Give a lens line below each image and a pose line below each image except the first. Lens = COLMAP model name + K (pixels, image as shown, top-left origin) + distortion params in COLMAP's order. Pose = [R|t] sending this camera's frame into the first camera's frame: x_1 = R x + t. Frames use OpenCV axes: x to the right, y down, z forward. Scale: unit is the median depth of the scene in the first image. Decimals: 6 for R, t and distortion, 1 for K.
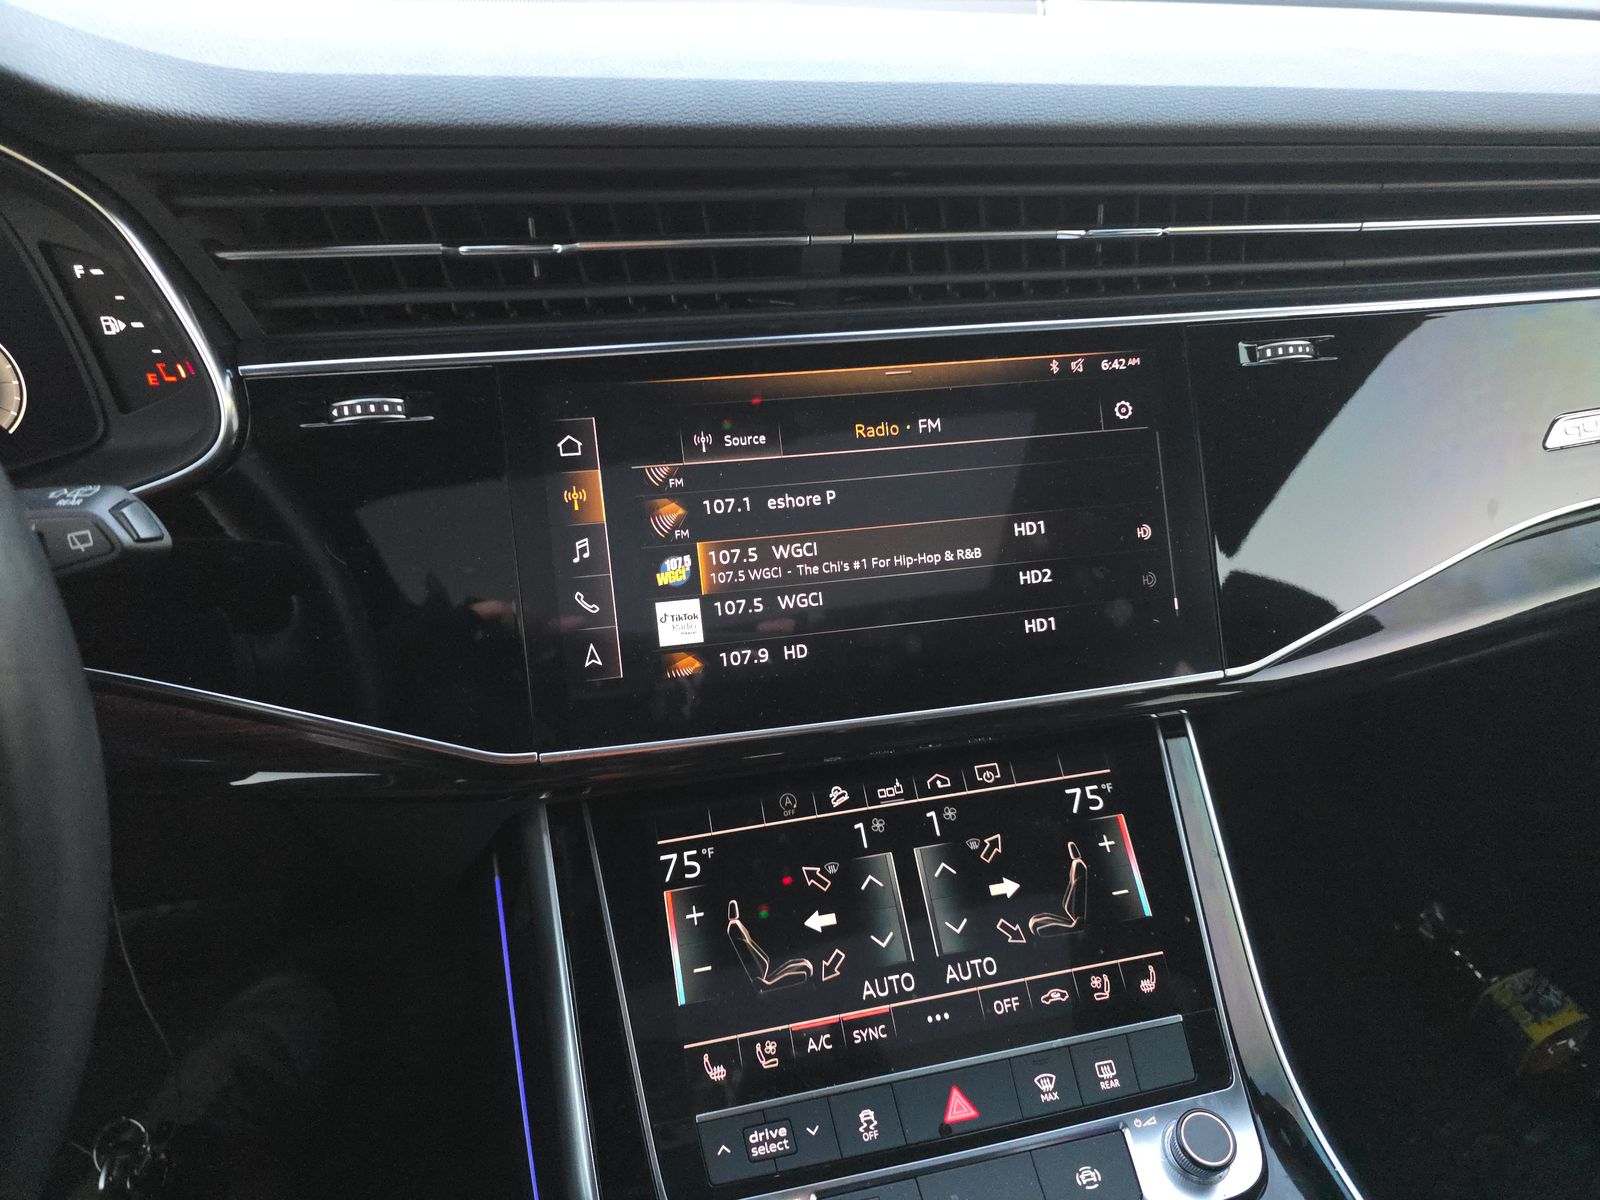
lens RADIAL K [[1094.3, 0, 800.0], [0, 1094.3, 600.0], [0, 0, 1]] dist [0.006474, -0.006985]
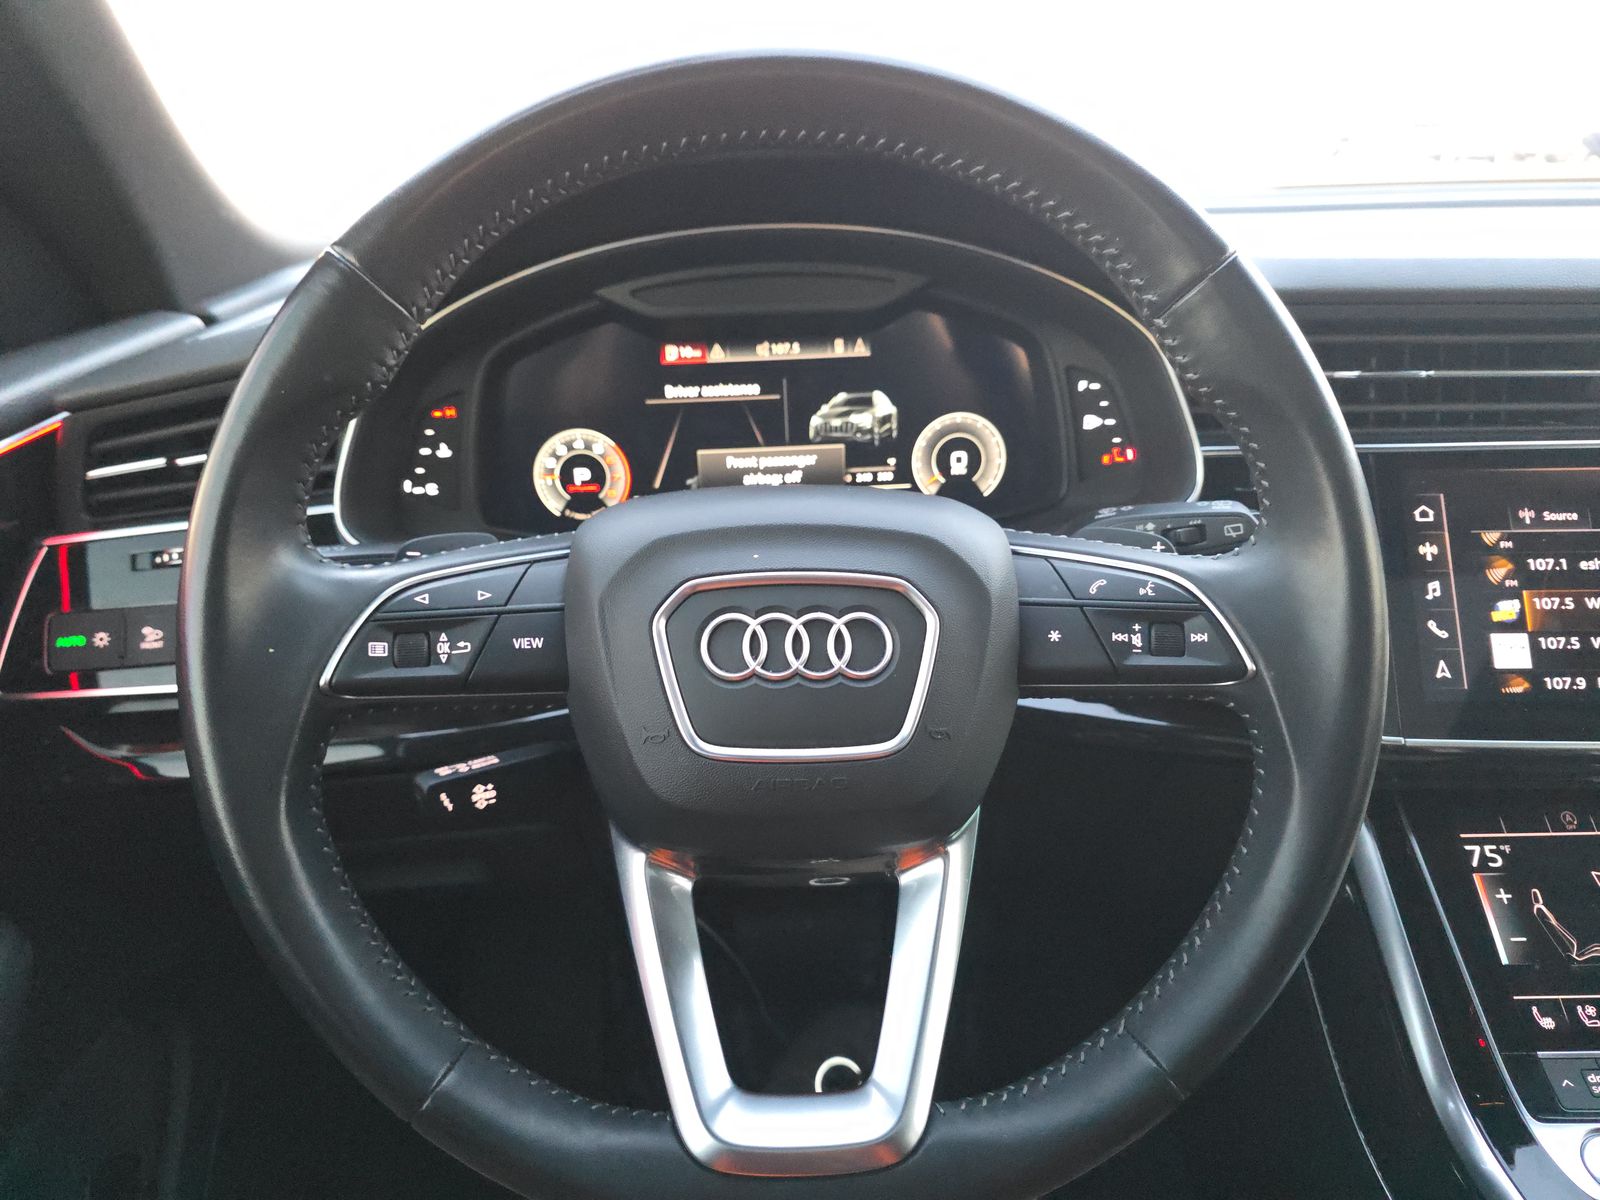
lens RADIAL K [[1094.3, 0, 800.0], [0, 1094.3, 600.0], [0, 0, 1]] dist [0.006474, -0.006985]
pose [[0.964704, 0.051596, -0.258233, -0.580862], [-0.094762, 0.982944, -0.157613, 0.241380], [0.245697, 0.176520, 0.953139, -0.435690]]
